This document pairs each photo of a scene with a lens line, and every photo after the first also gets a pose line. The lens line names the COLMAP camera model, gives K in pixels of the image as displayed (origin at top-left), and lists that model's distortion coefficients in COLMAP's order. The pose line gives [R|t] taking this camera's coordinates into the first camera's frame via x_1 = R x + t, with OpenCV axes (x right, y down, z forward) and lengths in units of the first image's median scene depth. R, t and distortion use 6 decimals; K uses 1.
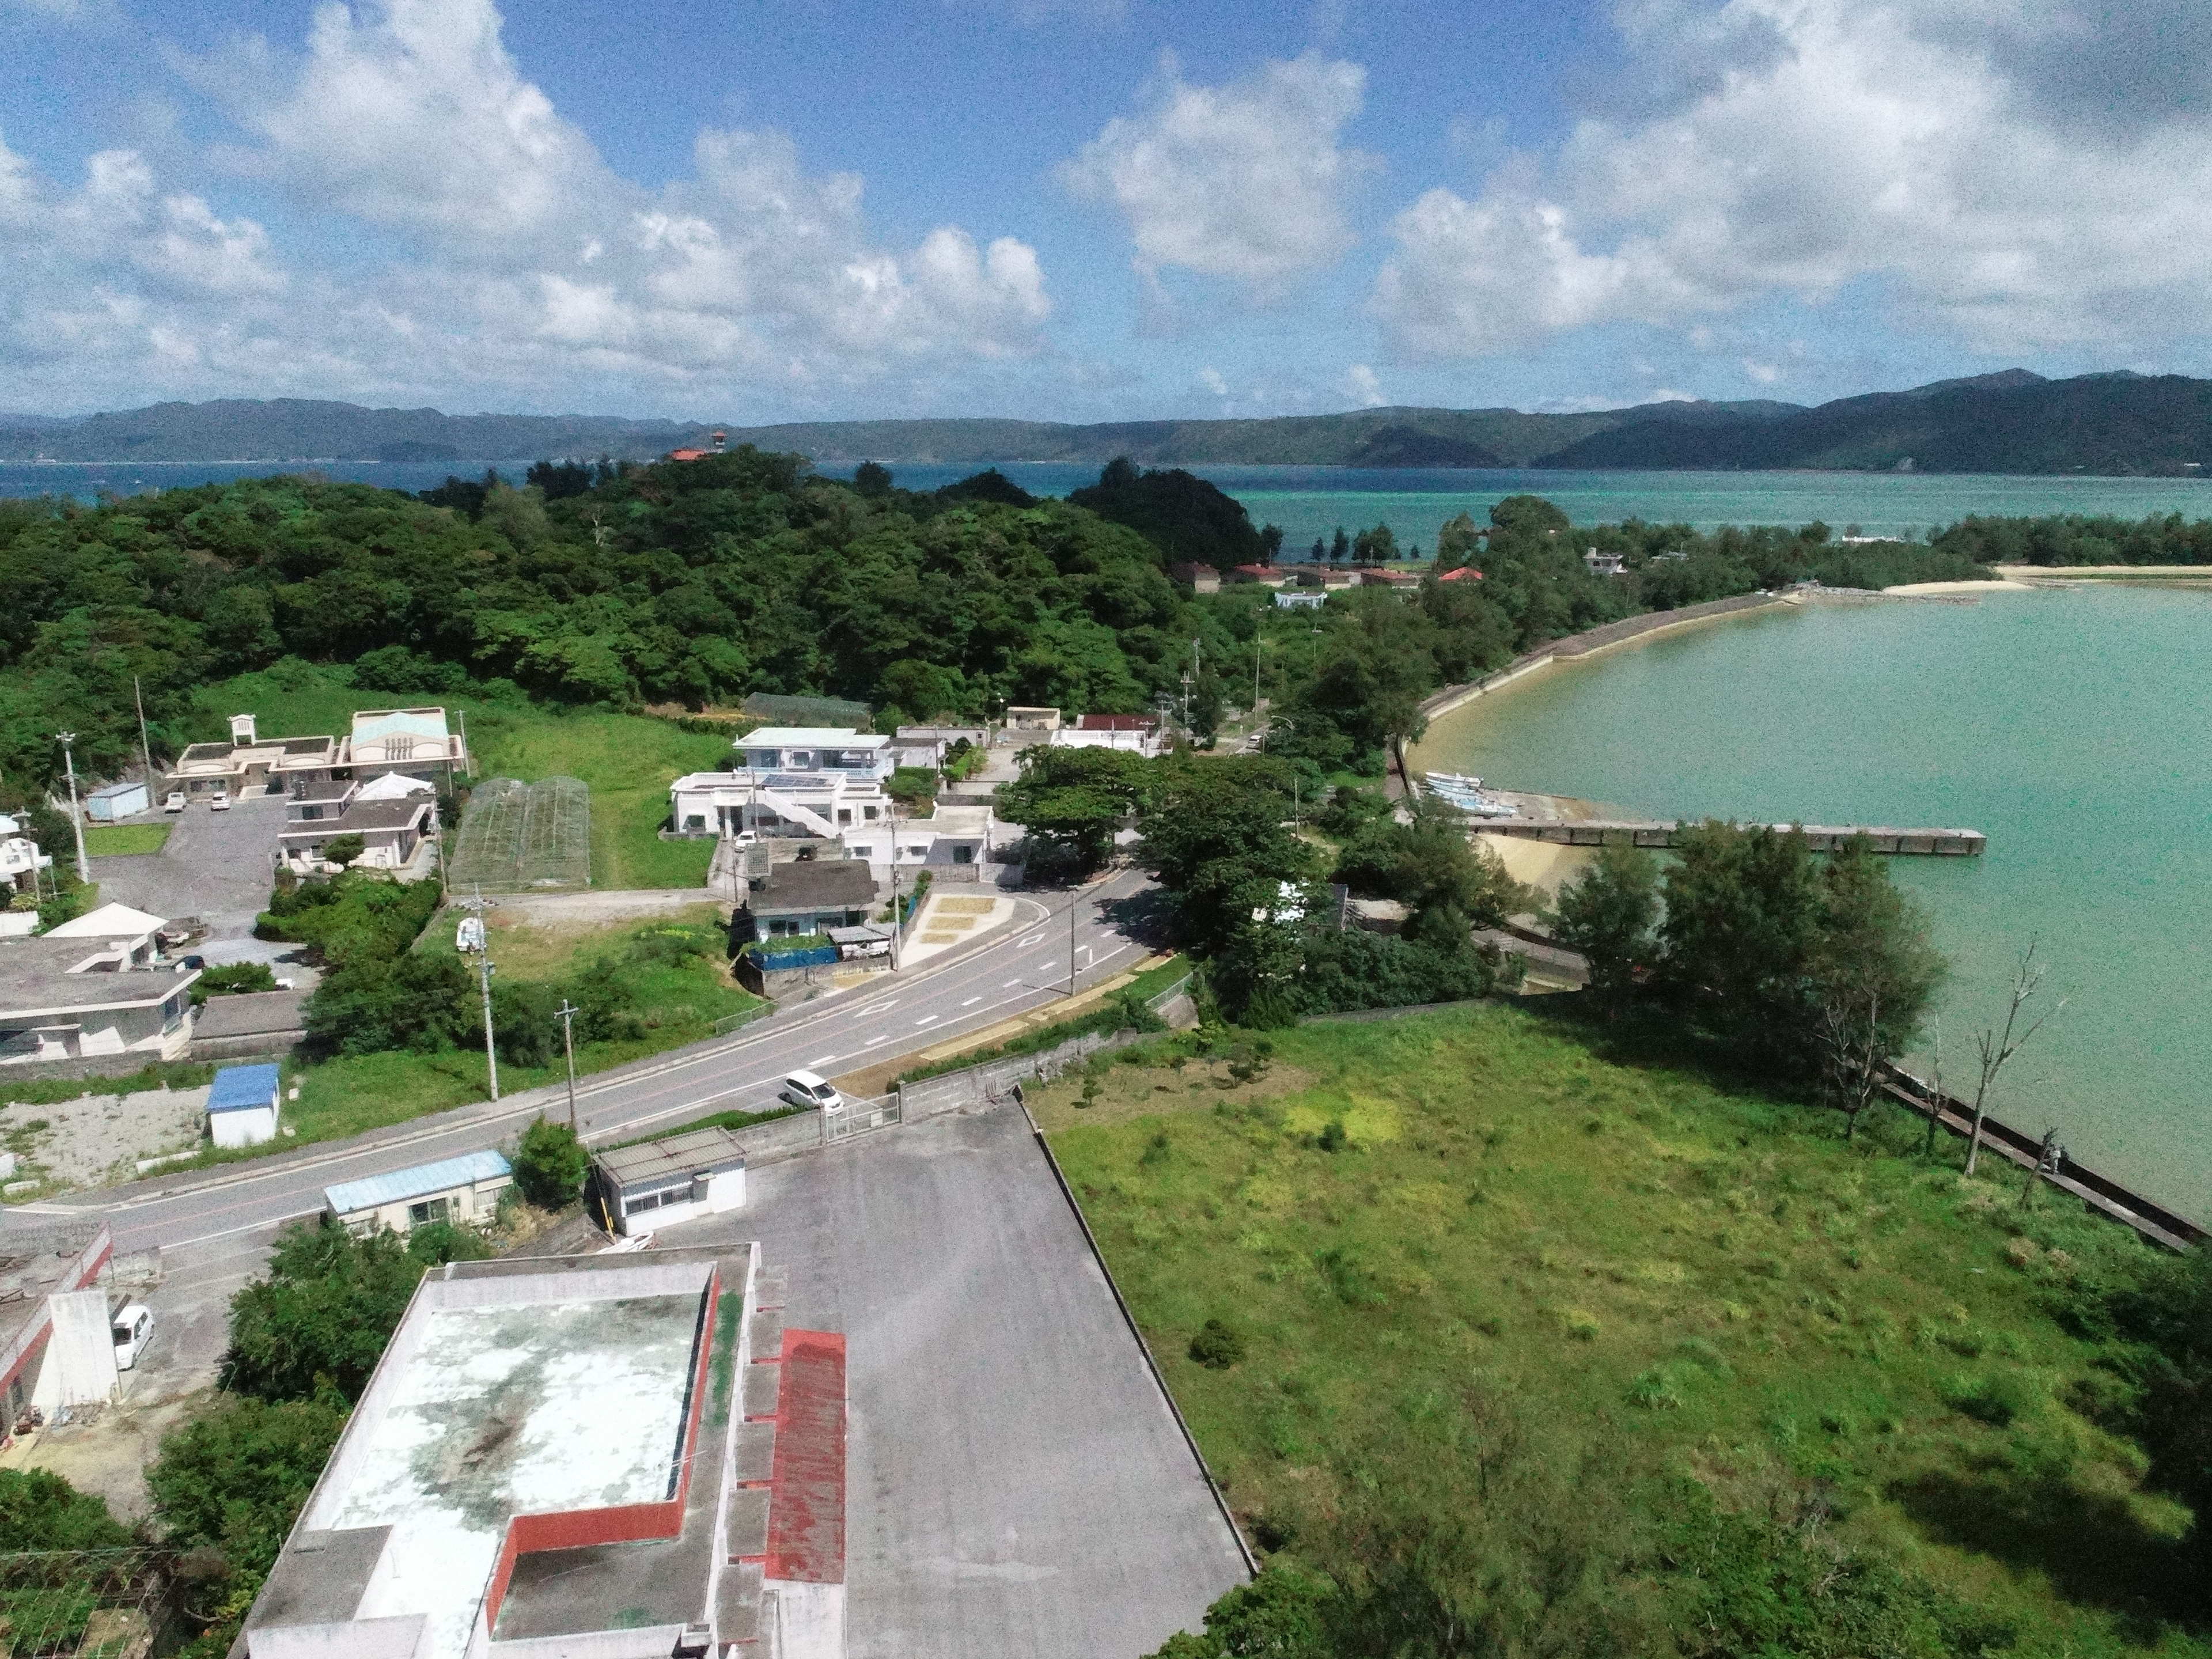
lens RADIAL K [[1661.8, 0, 1106.0], [0, 1661.8, 829.5], [0, 0, 1]] dist [-0.002140, -0.004477]
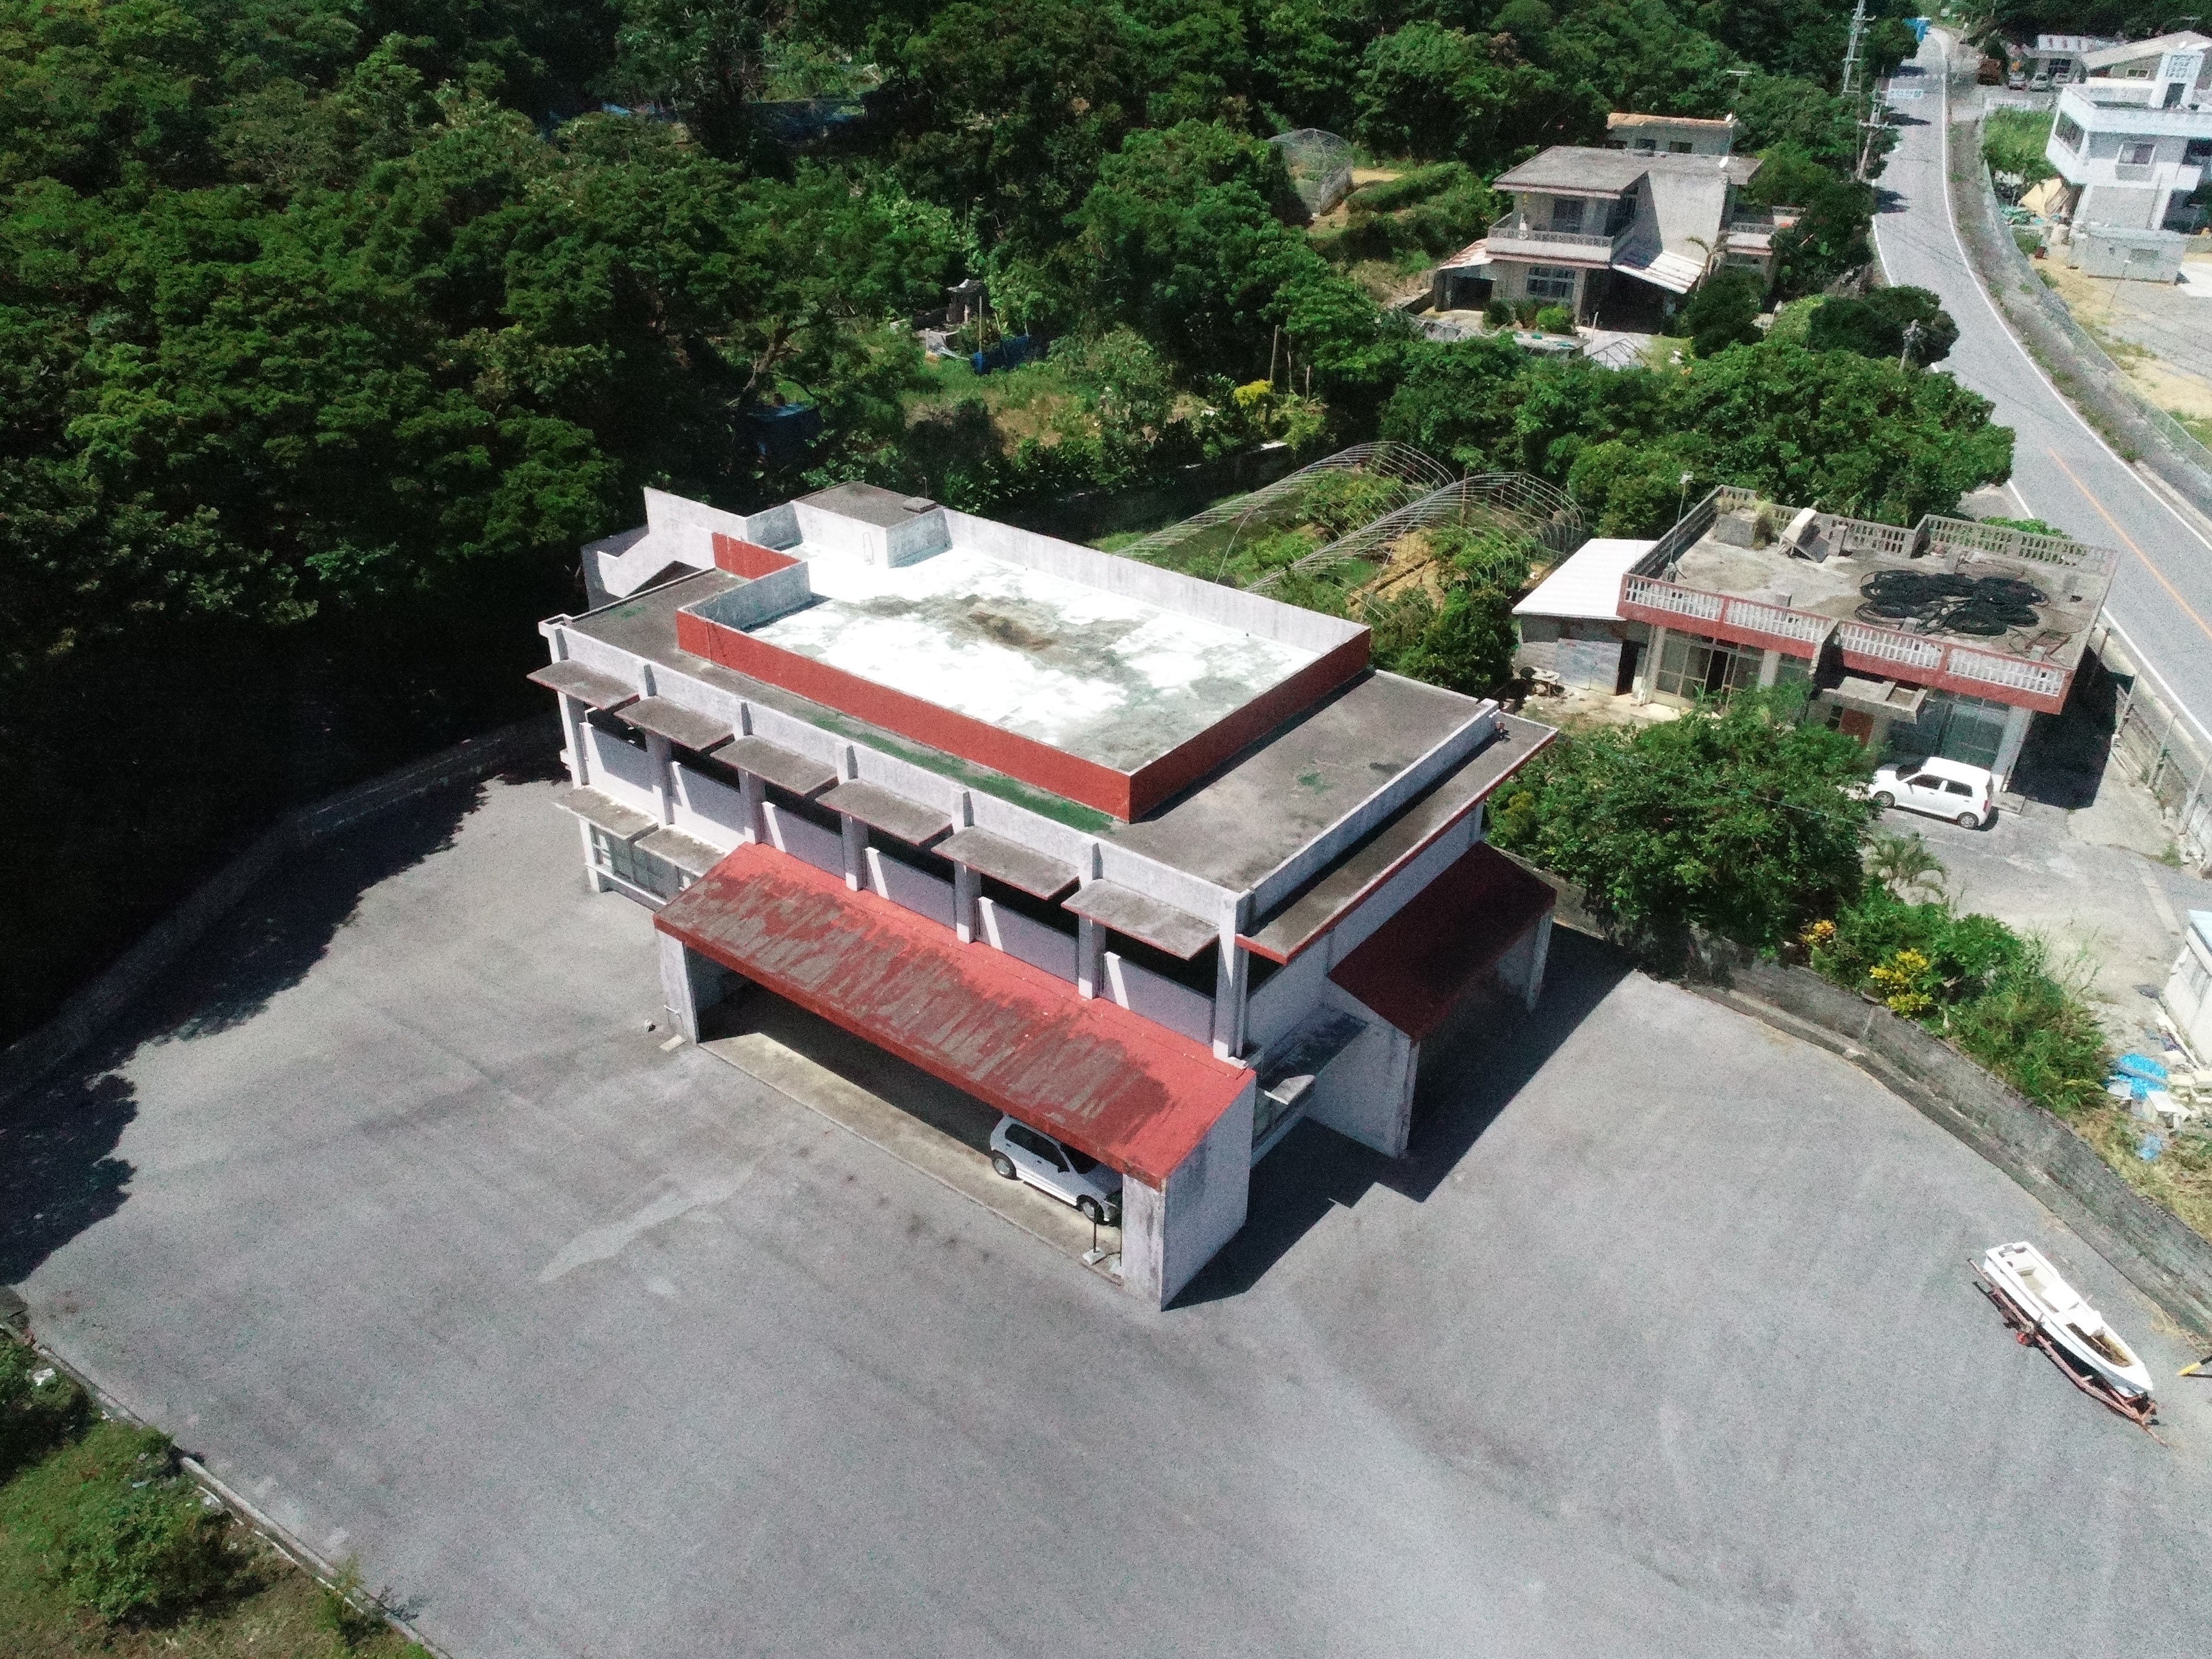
lens RADIAL K [[1675.8, 0, 1113.1], [0, 1675.8, 827.2], [0, 0, 1]] dist [-0.006061, -0.002205]
pose [[-0.717873, 0.340595, -0.607168, 0.065583], [-0.162554, 0.766035, 0.621906, -0.044207], [0.676930, 0.545147, -0.494551, 0.657599]]
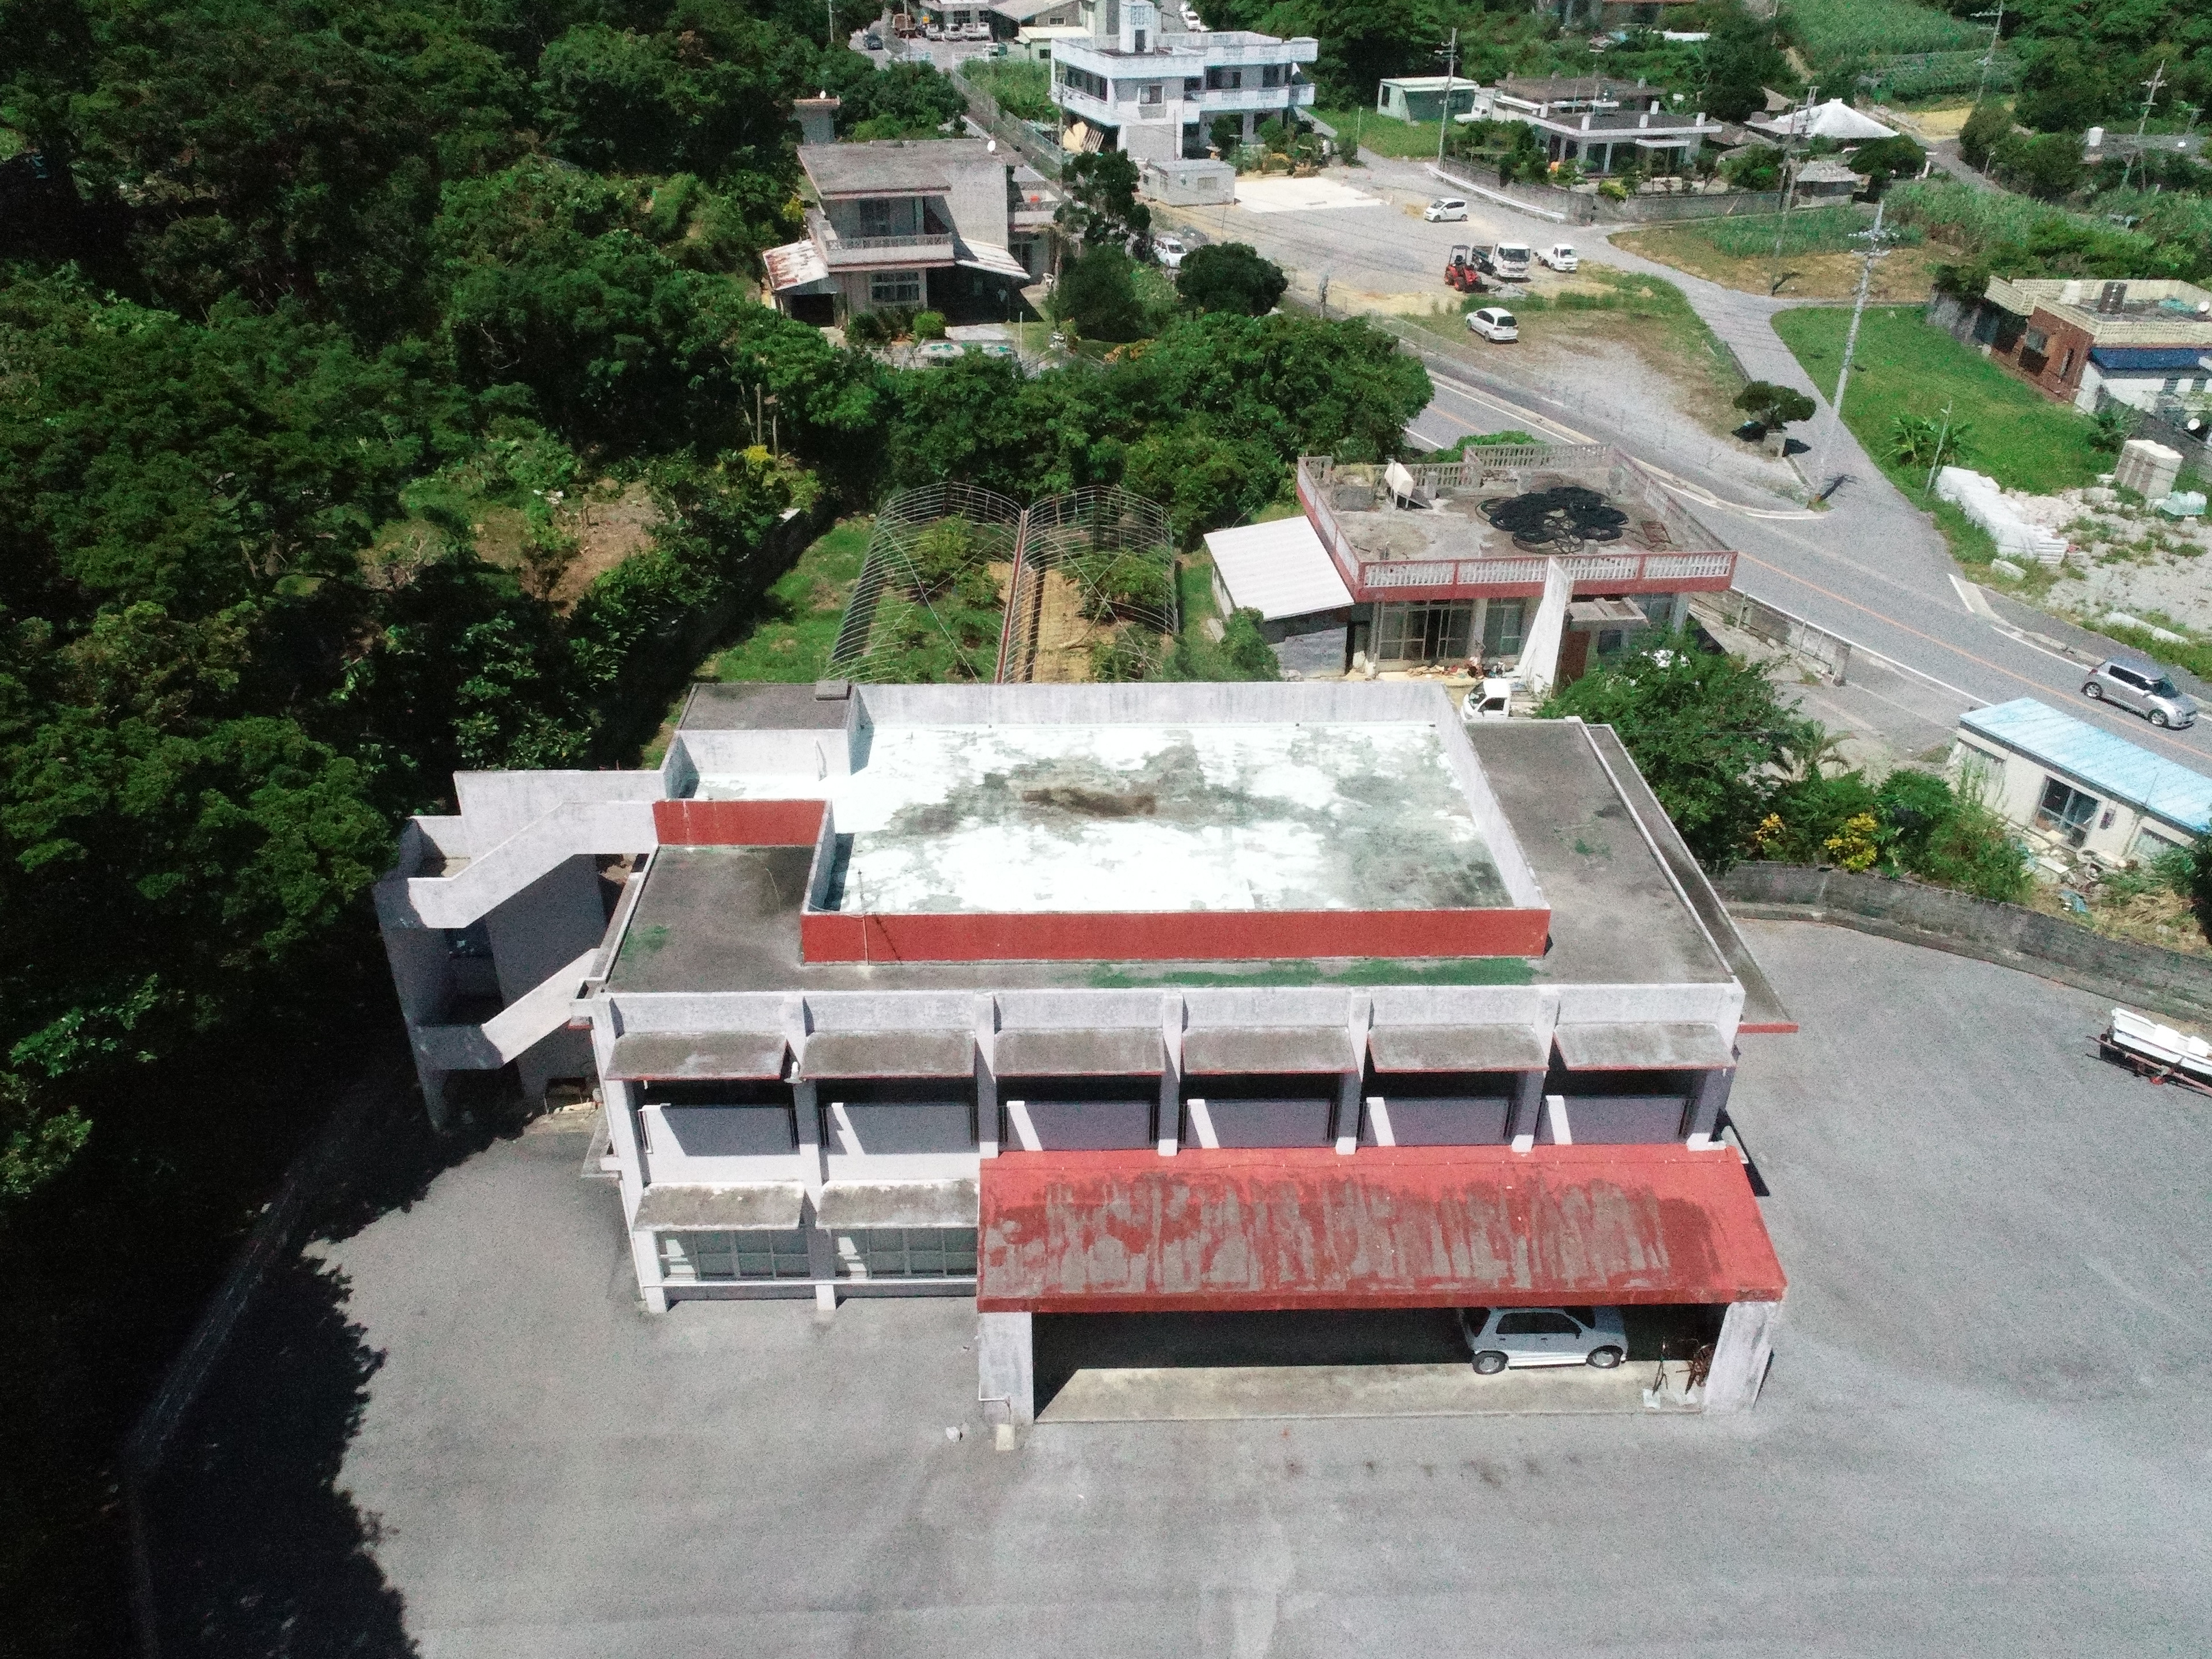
lens RADIAL K [[1661.8, 0, 1106.0], [0, 1661.8, 829.5], [0, 0, 1]] dist [-0.002140, -0.004477]
pose [[-0.120983, 0.508337, -0.852618, 0.113237], [-0.226460, 0.822142, 0.522301, -0.003088], [0.966478, 0.256273, 0.015653, 0.431039]]
